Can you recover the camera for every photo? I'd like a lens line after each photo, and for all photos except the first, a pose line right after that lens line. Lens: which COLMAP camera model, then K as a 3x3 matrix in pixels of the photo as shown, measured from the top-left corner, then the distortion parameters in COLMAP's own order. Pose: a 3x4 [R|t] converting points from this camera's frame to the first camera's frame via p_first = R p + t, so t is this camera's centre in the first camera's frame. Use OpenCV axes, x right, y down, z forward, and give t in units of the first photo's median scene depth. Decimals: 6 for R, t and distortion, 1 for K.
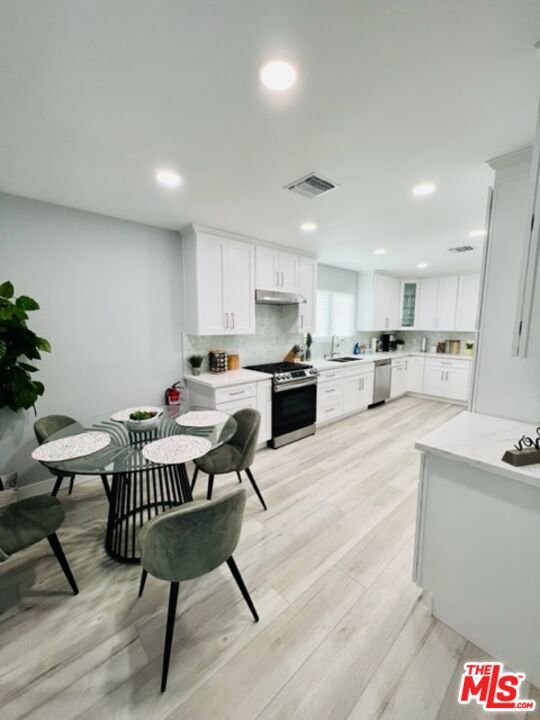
lens RADIAL K [[297.8, 0, 270.0], [0, 297.8, 360.0], [0, 0, 1]] dist [0.002762, 0.000427]
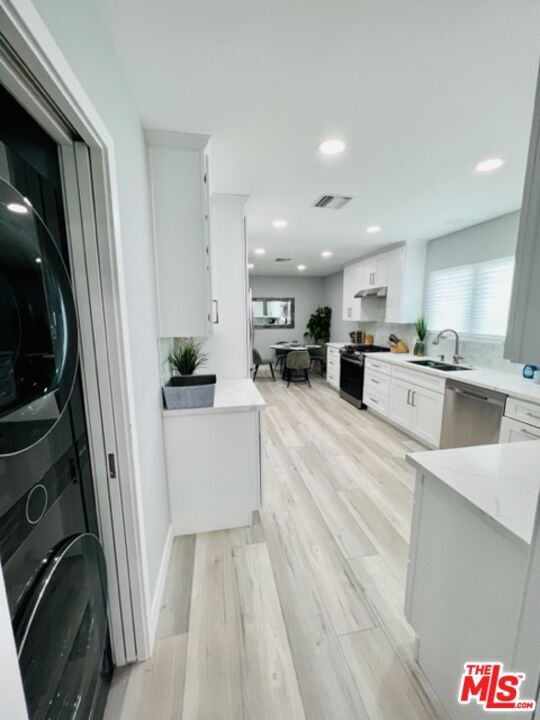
lens RADIAL K [[297.8, 0, 270.0], [0, 297.8, 360.0], [0, 0, 1]] dist [0.002762, 0.000427]
pose [[-0.536250, 0.123974, -0.834905, 1.215644], [-0.105827, 0.971474, 0.212224, -0.140389], [0.837399, 0.202160, -0.507833, 1.192521]]
